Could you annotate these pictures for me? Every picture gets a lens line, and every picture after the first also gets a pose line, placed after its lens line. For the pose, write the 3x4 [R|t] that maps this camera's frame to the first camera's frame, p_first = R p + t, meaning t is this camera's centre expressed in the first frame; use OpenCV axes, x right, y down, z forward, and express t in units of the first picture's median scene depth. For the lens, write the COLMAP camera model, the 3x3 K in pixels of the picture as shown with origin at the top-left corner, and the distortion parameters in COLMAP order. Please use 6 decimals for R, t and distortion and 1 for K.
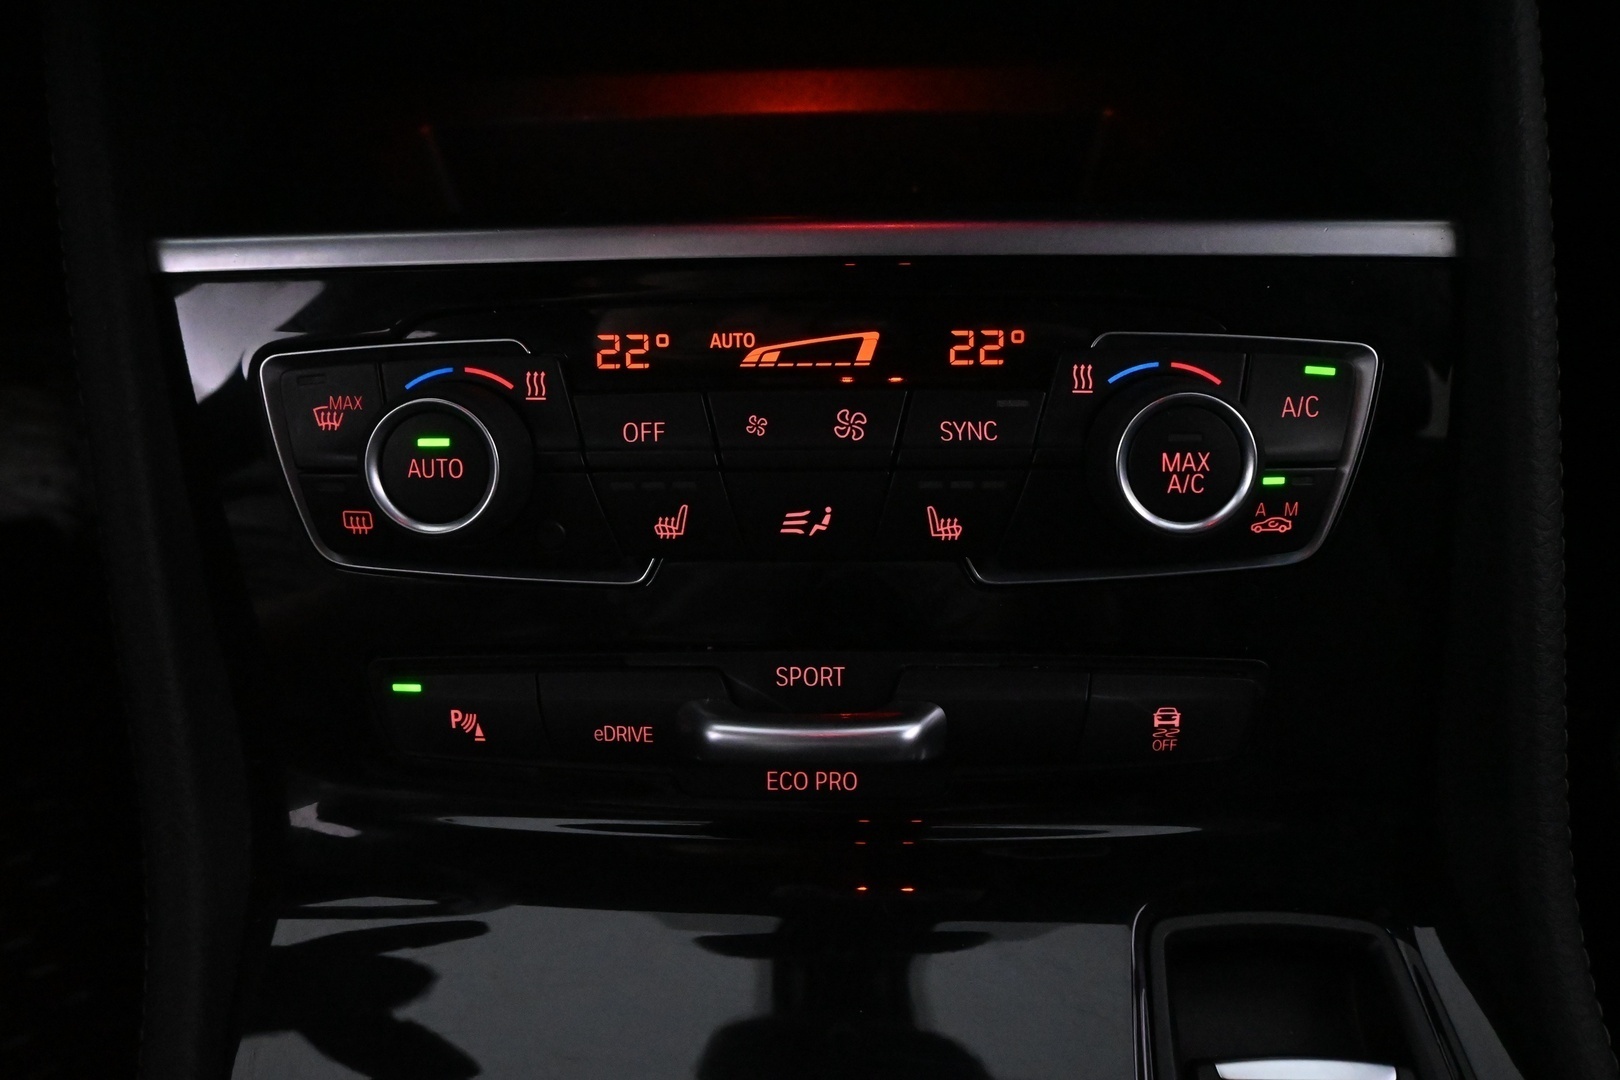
lens RADIAL K [[1162.4, 0, 799.1], [0, 1162.4, 530.2], [0, 0, 1]] dist [-0.034668, 0.000971]
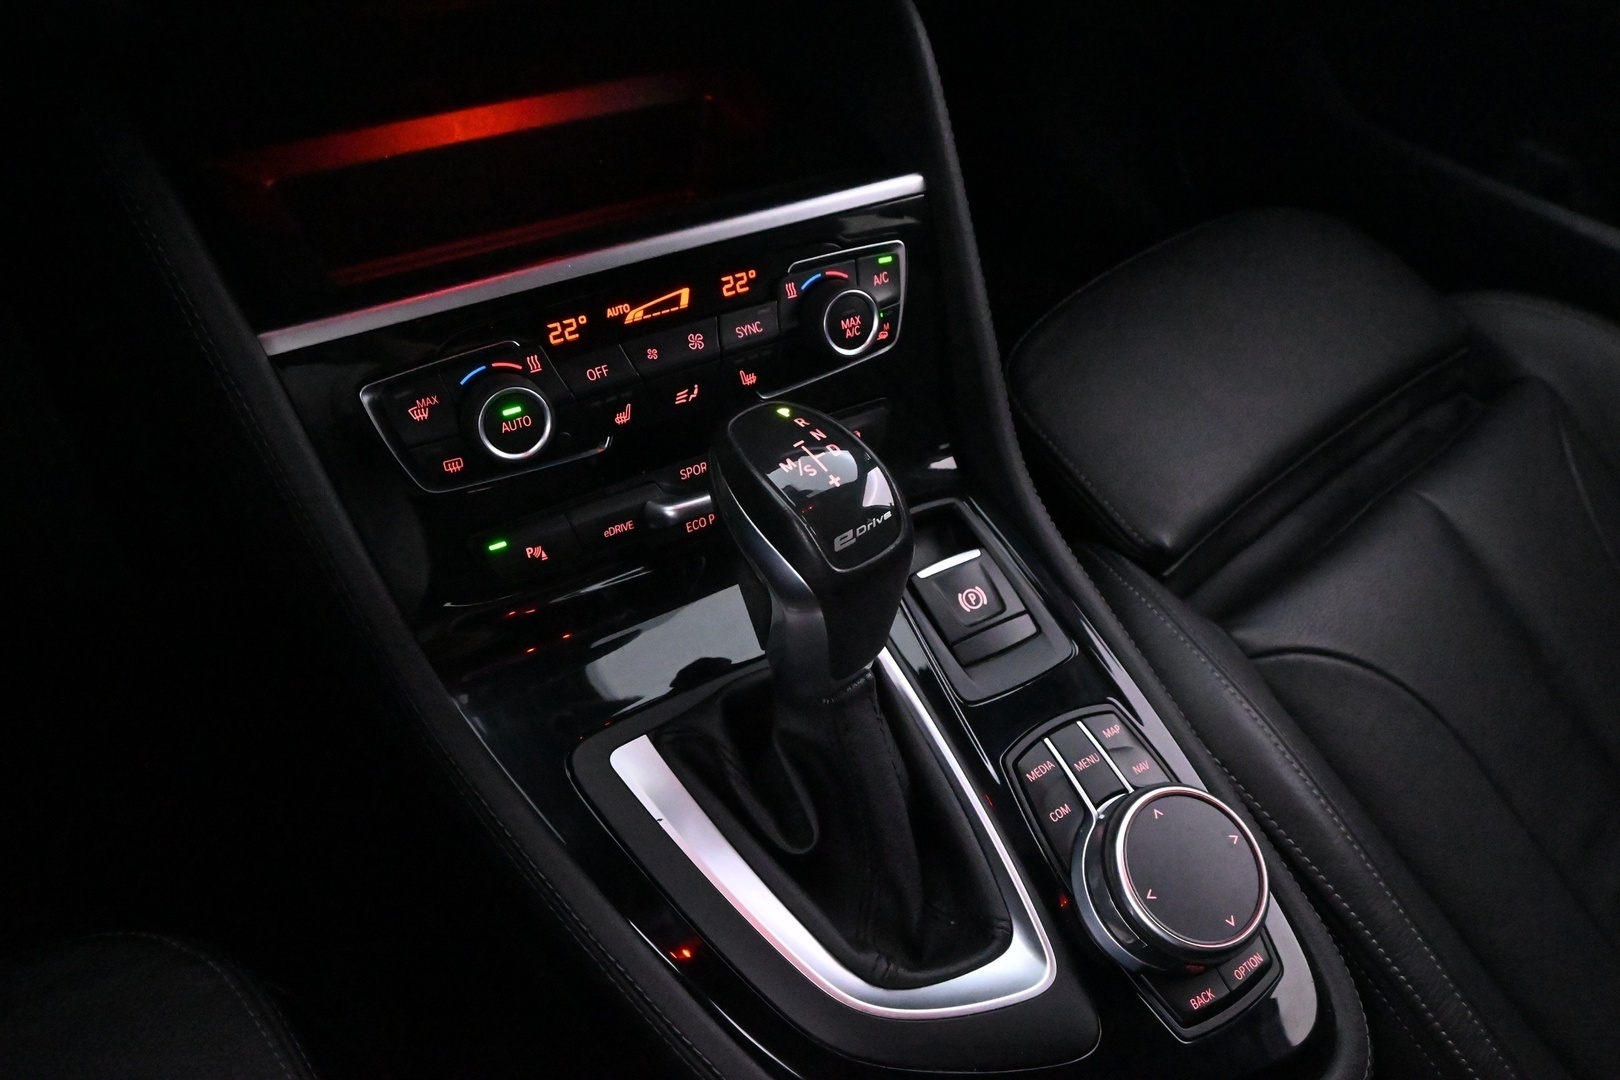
lens RADIAL K [[1162.4, 0, 806.3], [0, 1162.4, 546.0], [0, 0, 1]] dist [-0.034668, 0.000971]
pose [[0.834015, -0.334423, 0.438840, -0.768985], [0.221307, 0.931350, 0.289153, -0.291407], [-0.505413, -0.144040, 0.850770, -0.806880]]
